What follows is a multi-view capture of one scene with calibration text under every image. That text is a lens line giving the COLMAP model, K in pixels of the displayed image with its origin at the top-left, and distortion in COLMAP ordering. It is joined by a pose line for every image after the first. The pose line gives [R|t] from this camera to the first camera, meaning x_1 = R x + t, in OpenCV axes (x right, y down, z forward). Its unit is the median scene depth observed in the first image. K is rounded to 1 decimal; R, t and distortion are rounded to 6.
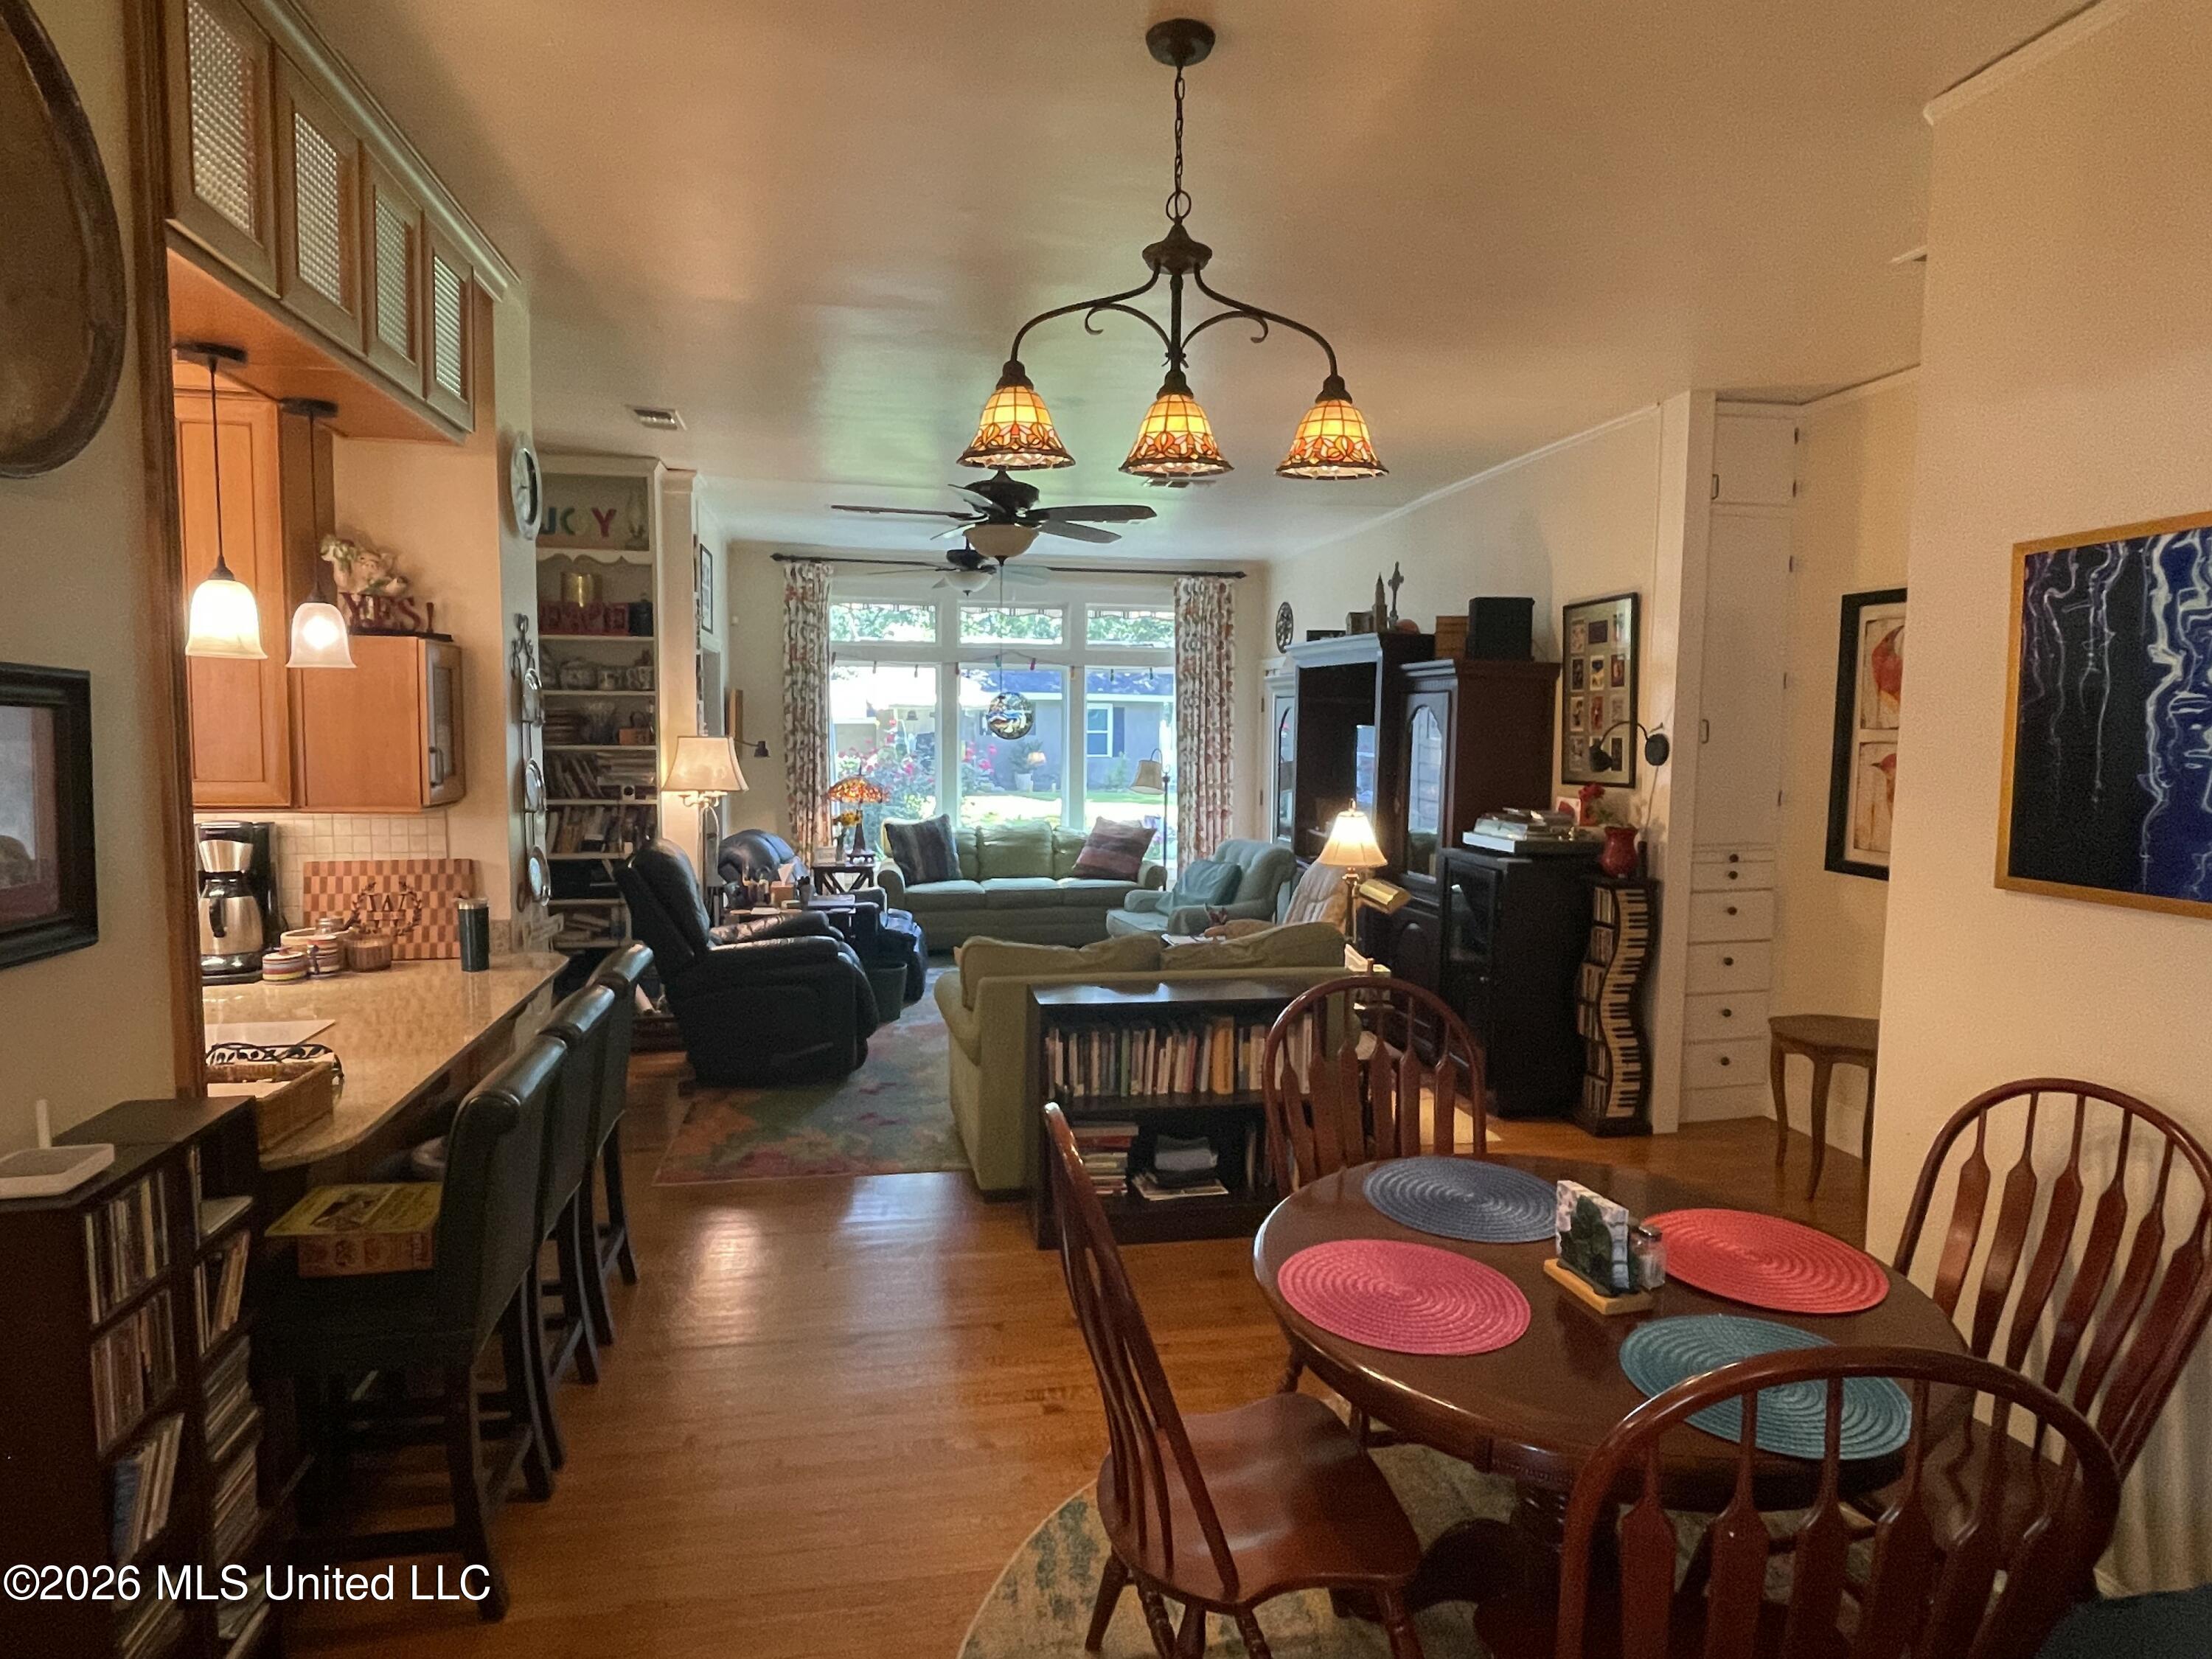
lens RADIAL K [[1195.4, 0, 1101.3], [0, 1195.4, 828.5], [0, 0, 1]] dist [-0.034736, -0.000301]
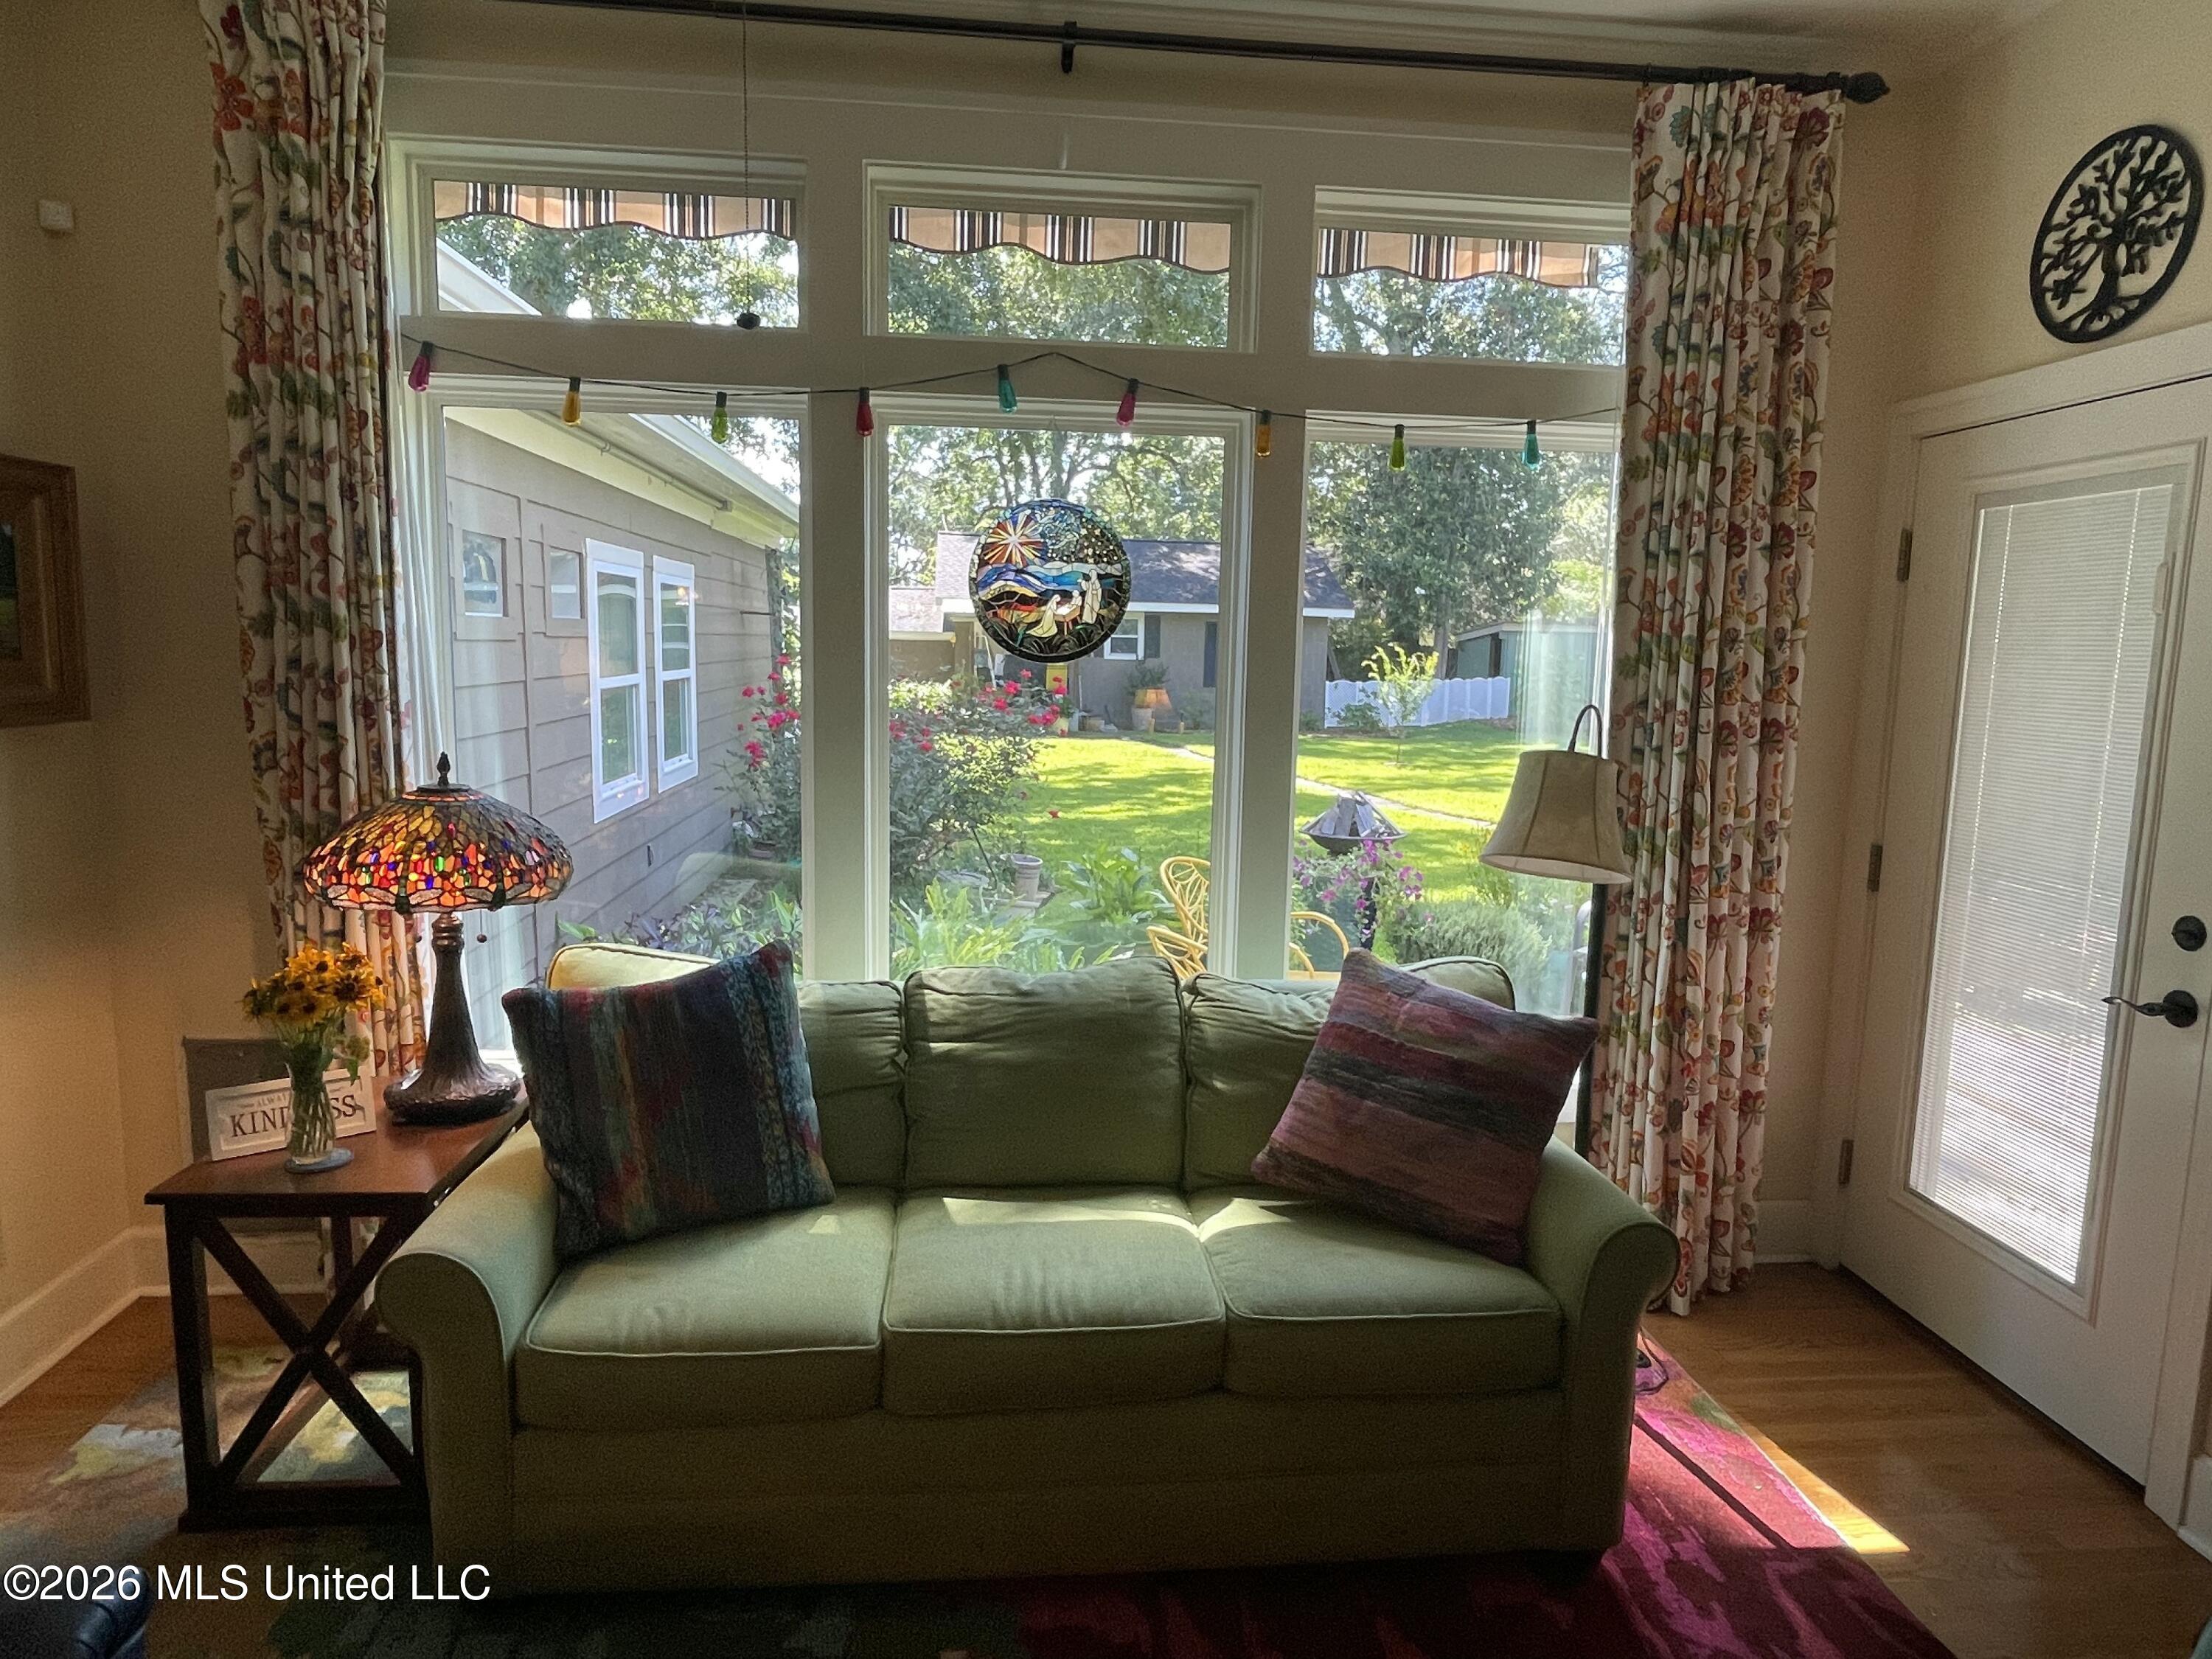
lens RADIAL K [[1350.9, 0, 1095.4], [0, 1350.9, 824.2], [0, 0, 1]] dist [-0.010962, -0.000934]
pose [[0.994543, 0.026368, -0.100938, -0.029229], [-0.021989, 0.998778, 0.044260, -0.049103], [0.101982, -0.041799, 0.993908, 0.665147]]
